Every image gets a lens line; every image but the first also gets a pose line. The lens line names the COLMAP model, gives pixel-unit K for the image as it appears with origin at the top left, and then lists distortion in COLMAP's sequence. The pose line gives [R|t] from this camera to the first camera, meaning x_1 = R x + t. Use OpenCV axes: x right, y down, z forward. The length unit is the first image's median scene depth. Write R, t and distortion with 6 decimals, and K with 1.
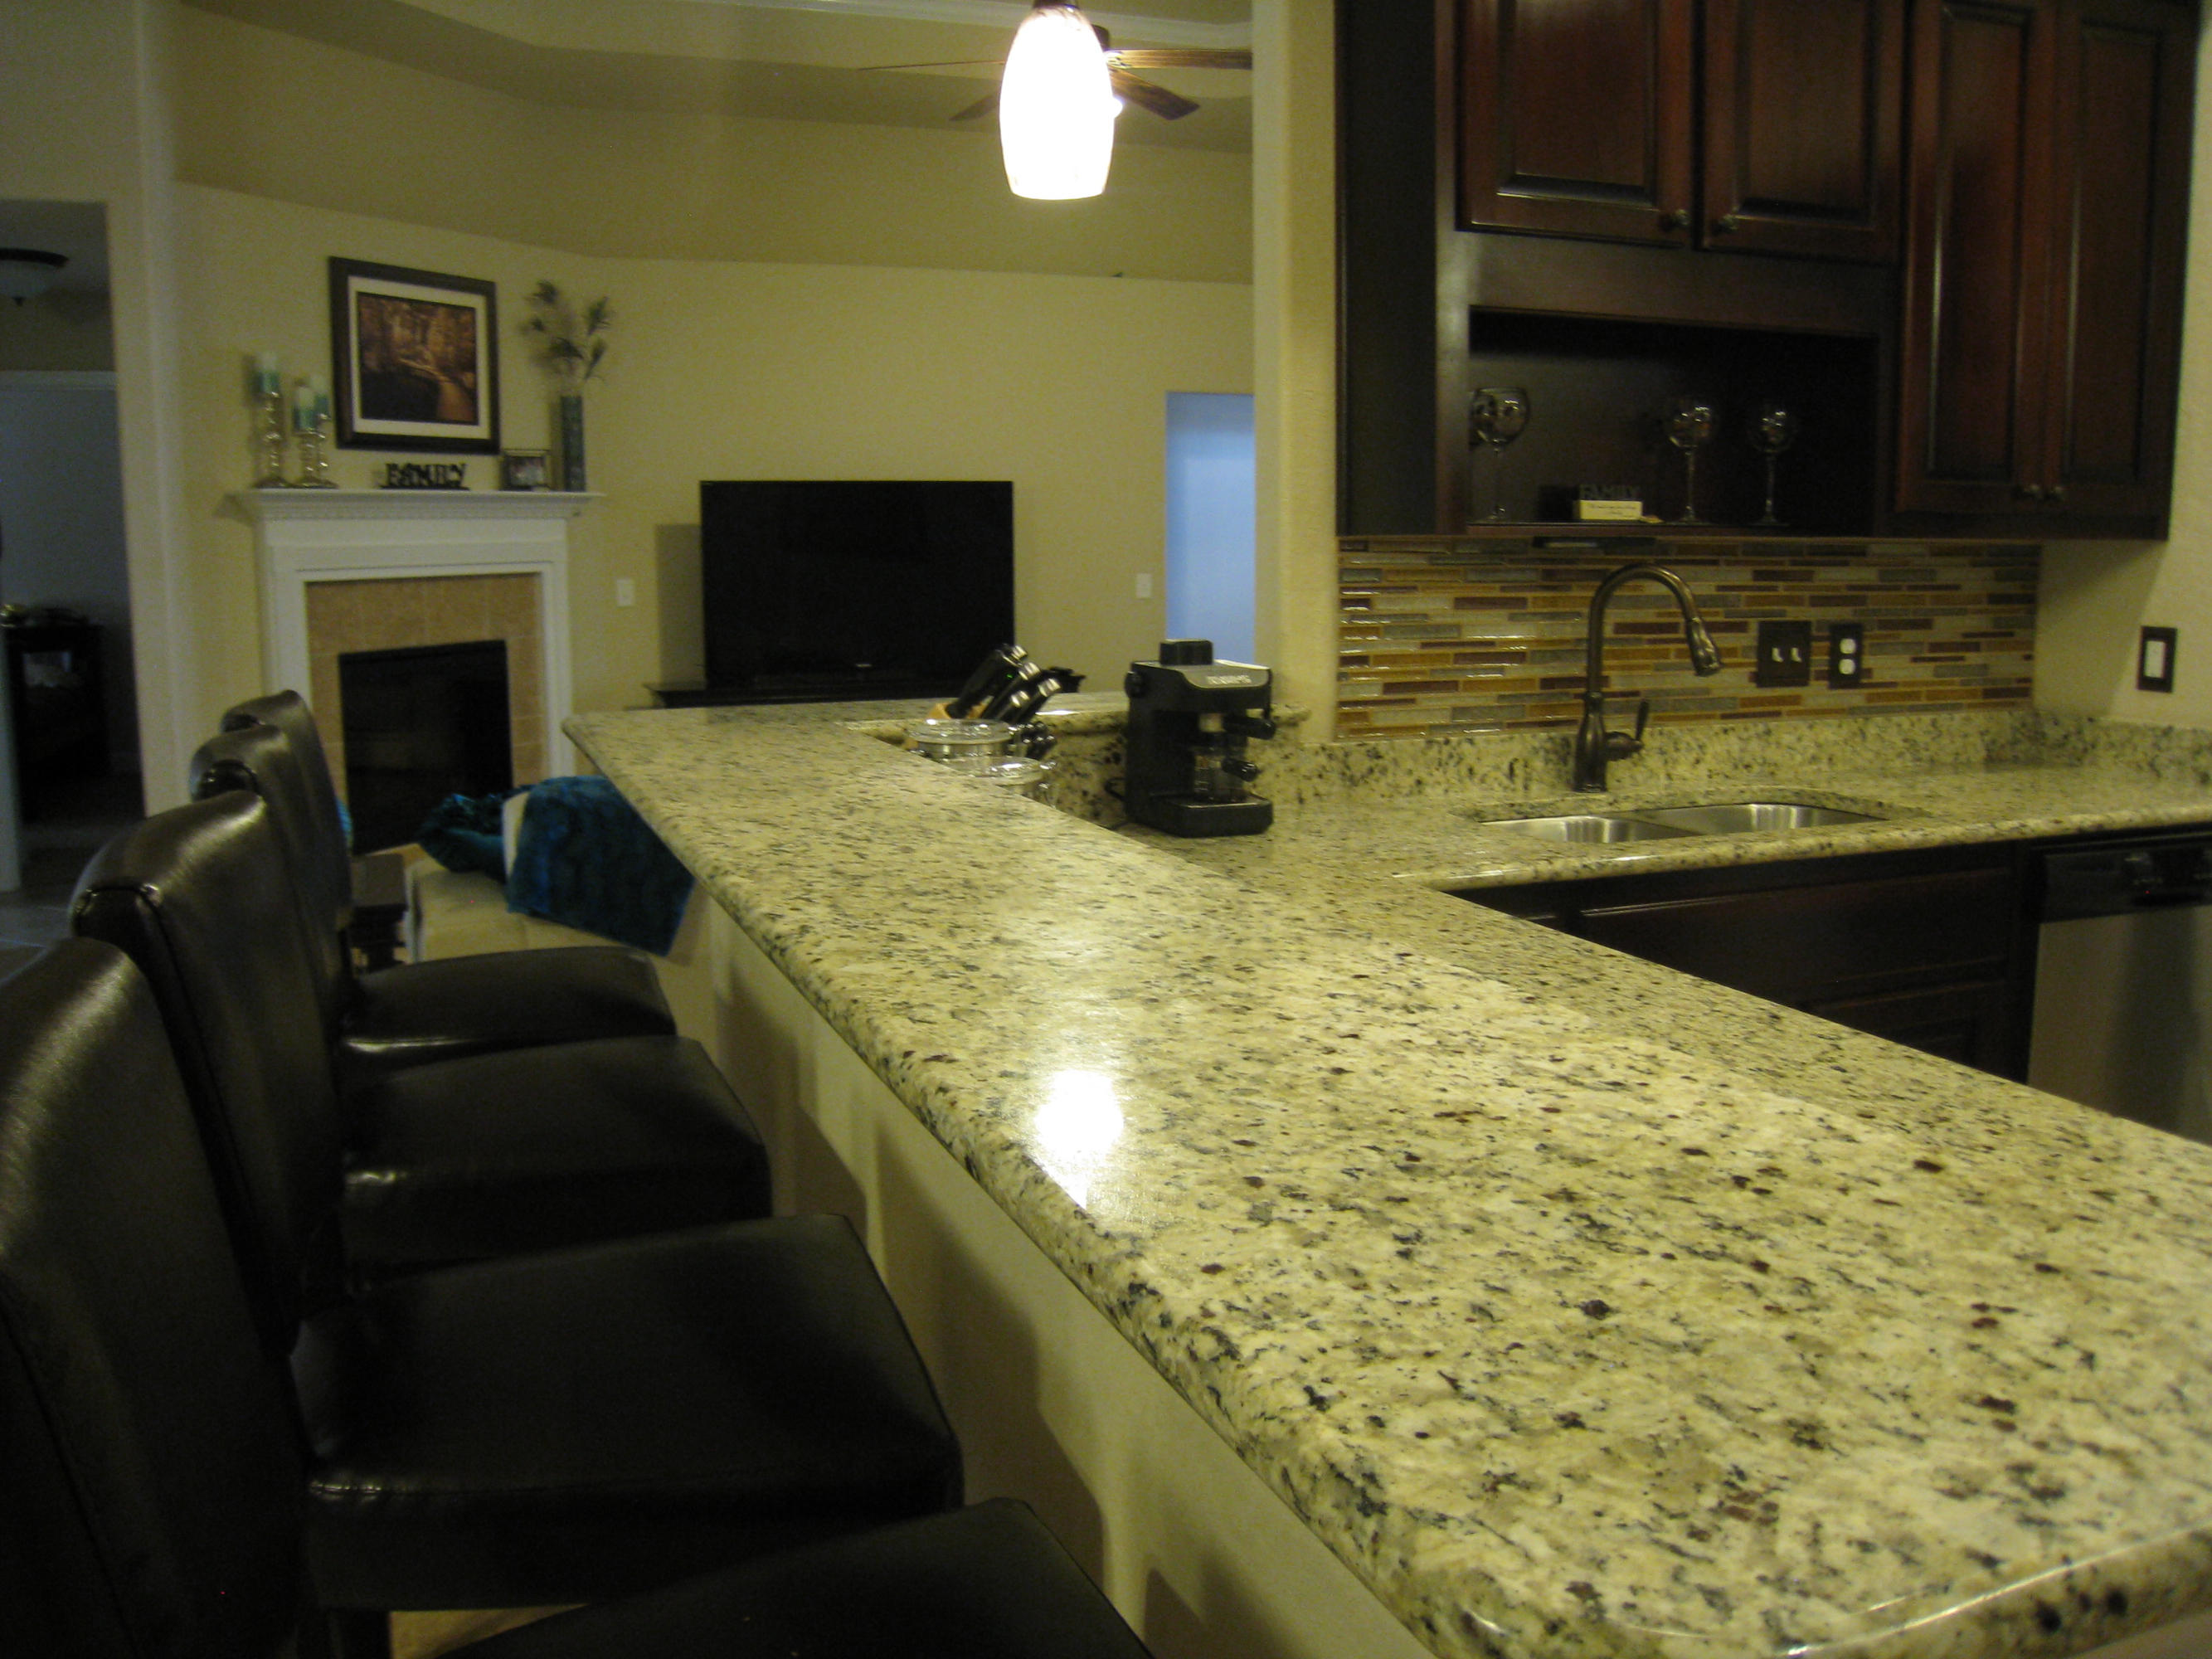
lens RADIAL K [[1822.2, 0, 1111.3], [0, 1822.2, 824.2], [0, 0, 1]] dist [-0.163187, 0.103788]
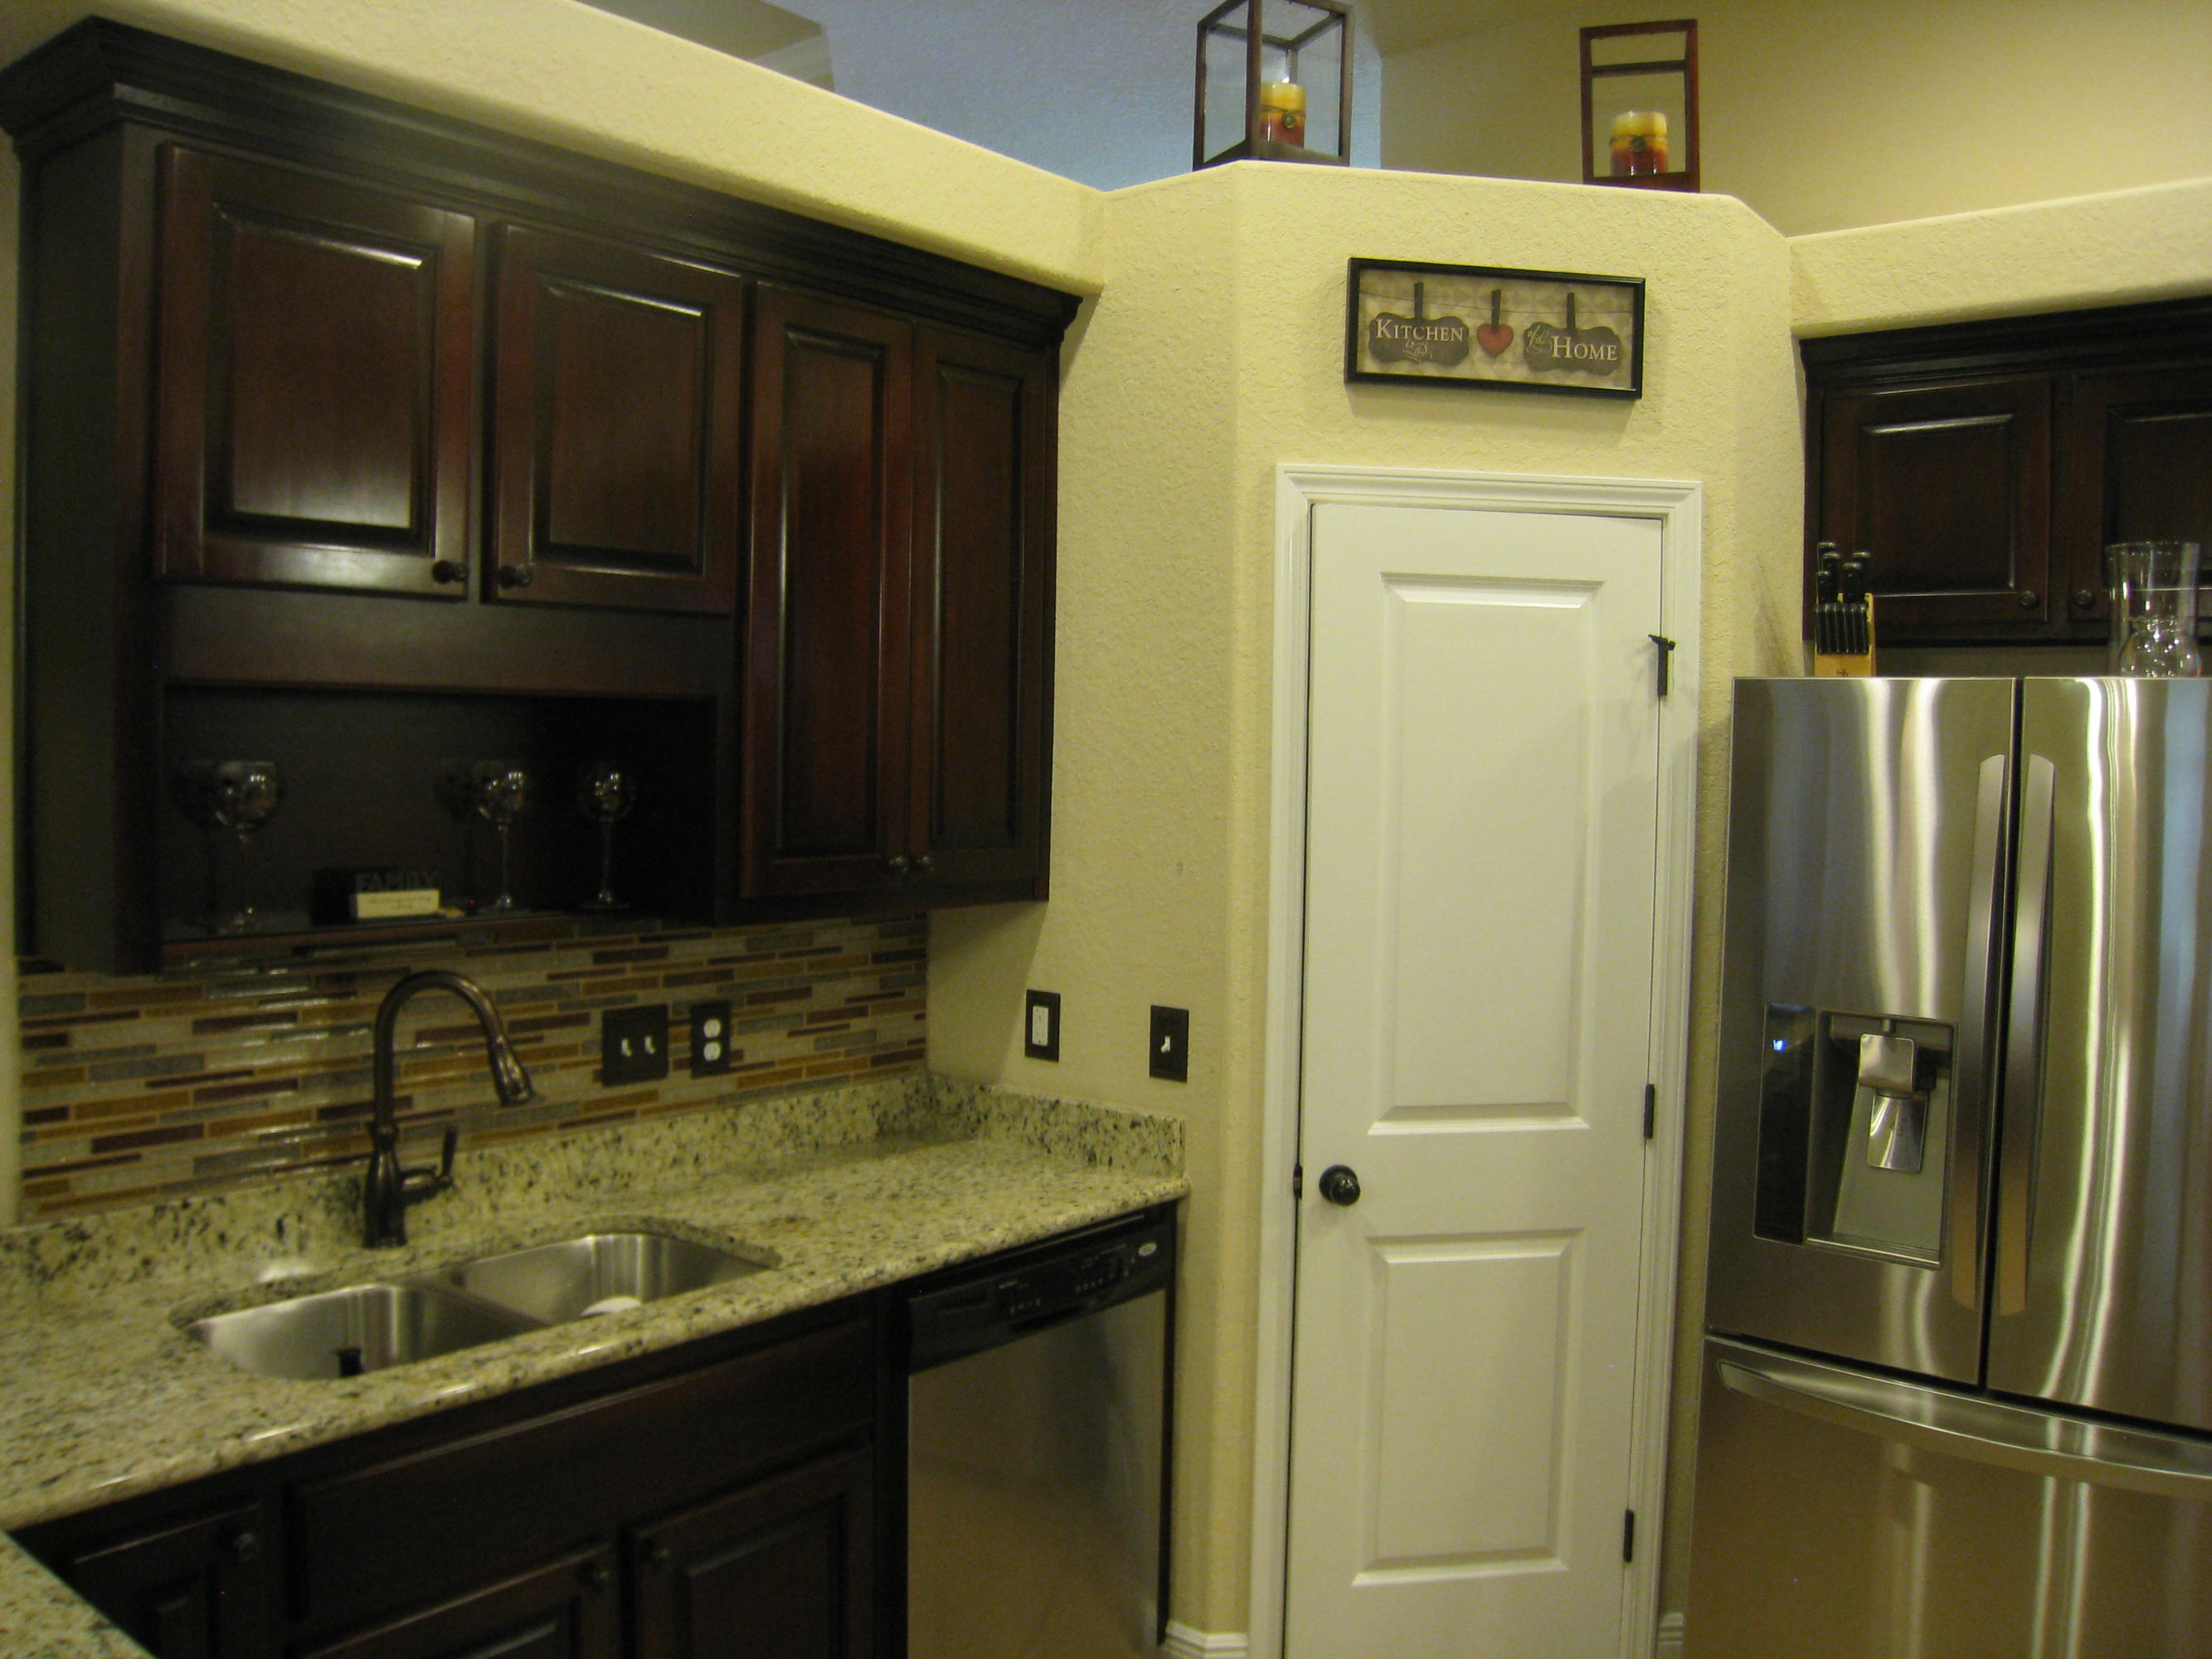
lens RADIAL K [[1822.2, 0, 1102.6], [0, 1822.2, 820.5], [0, 0, 1]] dist [-0.163187, 0.103788]
pose [[0.869174, 0.003404, 0.494494, 0.145740], [0.052678, 0.993649, -0.099433, -0.107337], [-0.491692, 0.112474, 0.863475, 0.124990]]
